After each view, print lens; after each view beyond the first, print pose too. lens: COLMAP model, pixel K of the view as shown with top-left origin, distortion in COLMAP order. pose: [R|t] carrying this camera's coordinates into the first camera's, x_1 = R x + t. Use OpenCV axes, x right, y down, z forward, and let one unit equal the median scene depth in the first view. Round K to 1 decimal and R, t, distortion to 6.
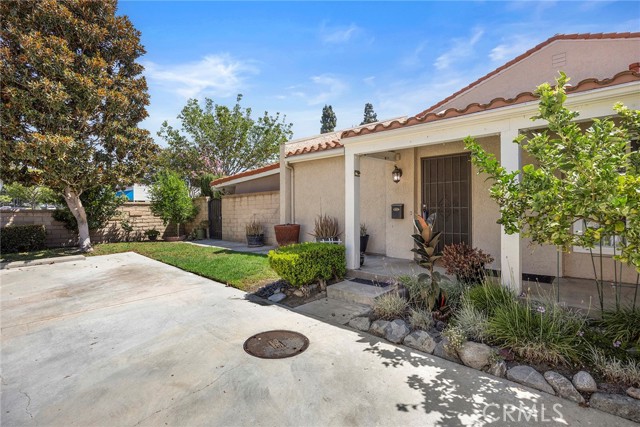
lens RADIAL K [[301.3, 0, 320.7], [0, 301.3, 204.8], [0, 0, 1]] dist [-0.012158, 0.000138]
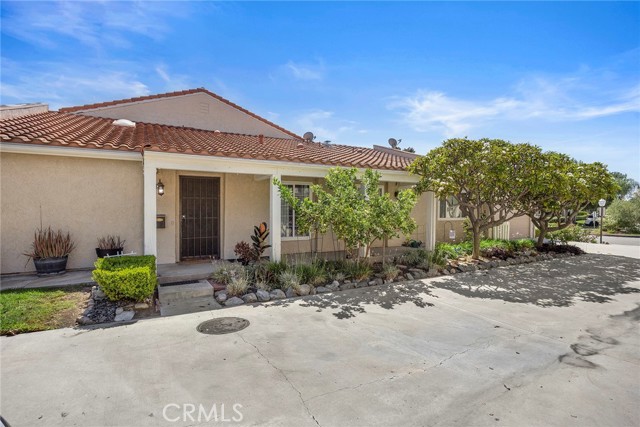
lens RADIAL K [[301.3, 0, 320.7], [0, 301.3, 204.8], [0, 0, 1]] dist [-0.012158, 0.000138]
pose [[0.331951, 0.026815, 0.942915, -1.159484], [-0.002919, 0.999620, -0.027400, -0.018638], [-0.943292, 0.006343, 0.331904, 0.169492]]
